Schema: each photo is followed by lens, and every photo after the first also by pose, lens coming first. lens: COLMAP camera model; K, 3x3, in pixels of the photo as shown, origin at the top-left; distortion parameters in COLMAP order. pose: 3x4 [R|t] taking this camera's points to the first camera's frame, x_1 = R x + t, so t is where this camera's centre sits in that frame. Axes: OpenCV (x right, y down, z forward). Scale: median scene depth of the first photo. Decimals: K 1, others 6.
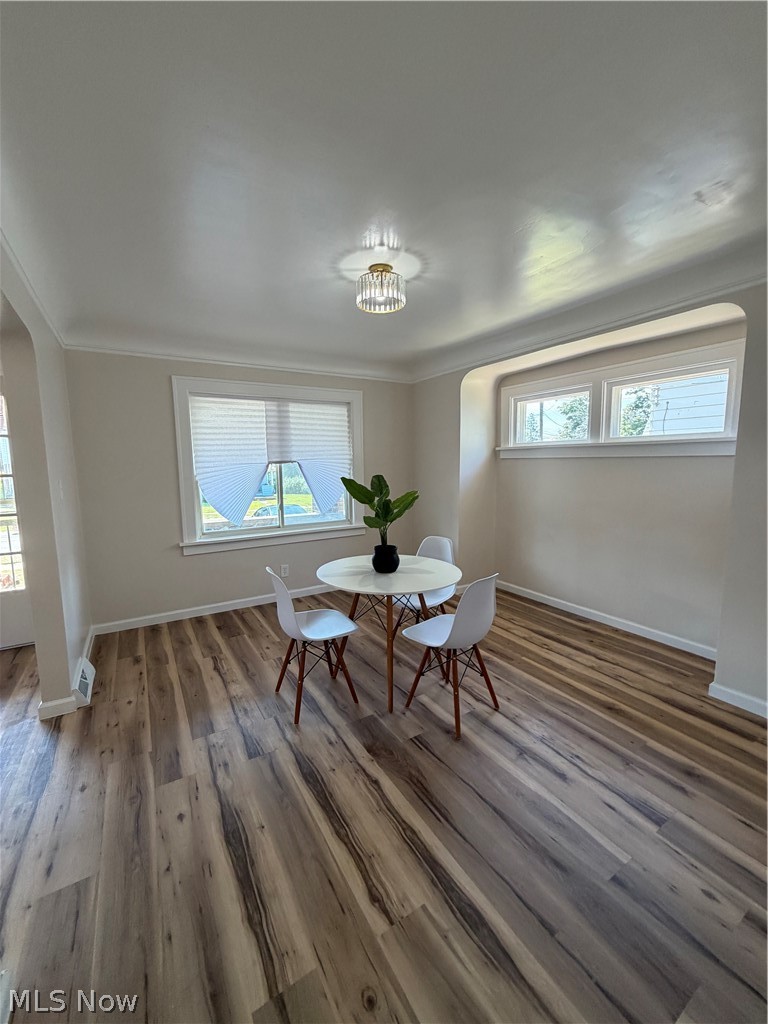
lens RADIAL K [[407.2, 0, 384.0], [0, 407.2, 509.5], [0, 0, 1]] dist [-0.001883, 0.000307]
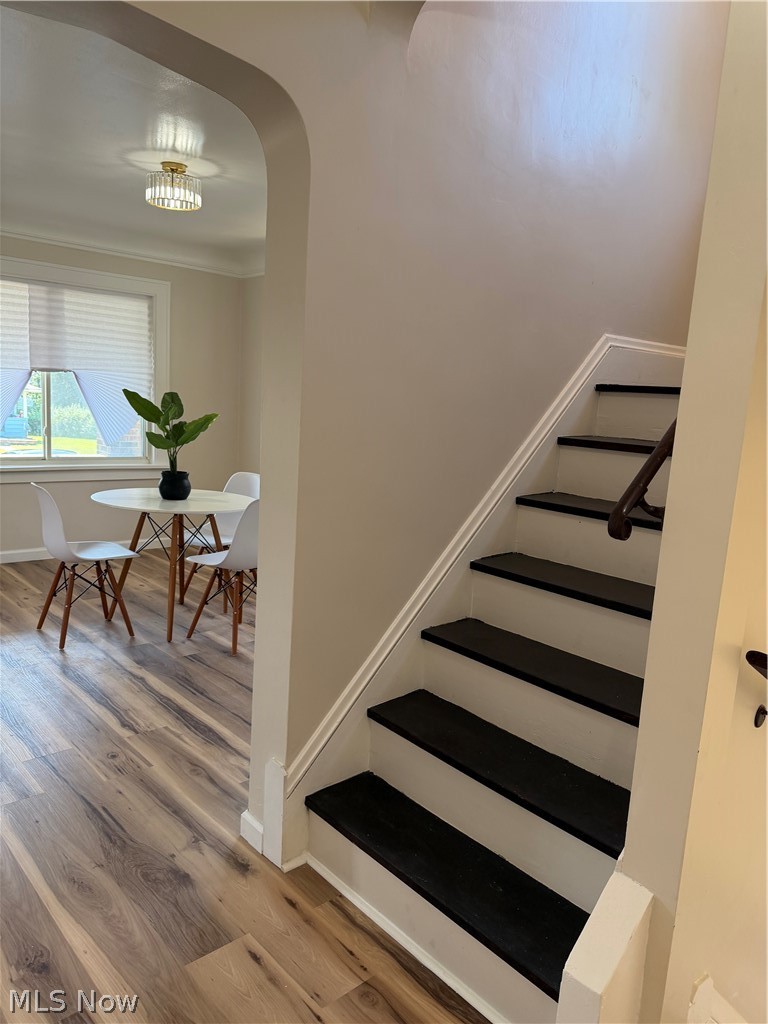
lens RADIAL K [[708.2, 0, 384.0], [0, 708.2, 512.0], [0, 0, 1]] dist [0.001557, -0.002992]
pose [[0.978218, 0.040147, 0.203659, 0.134006], [-0.049026, 0.998046, 0.038740, 0.092152], [-0.201706, -0.047881, 0.978275, -0.588953]]
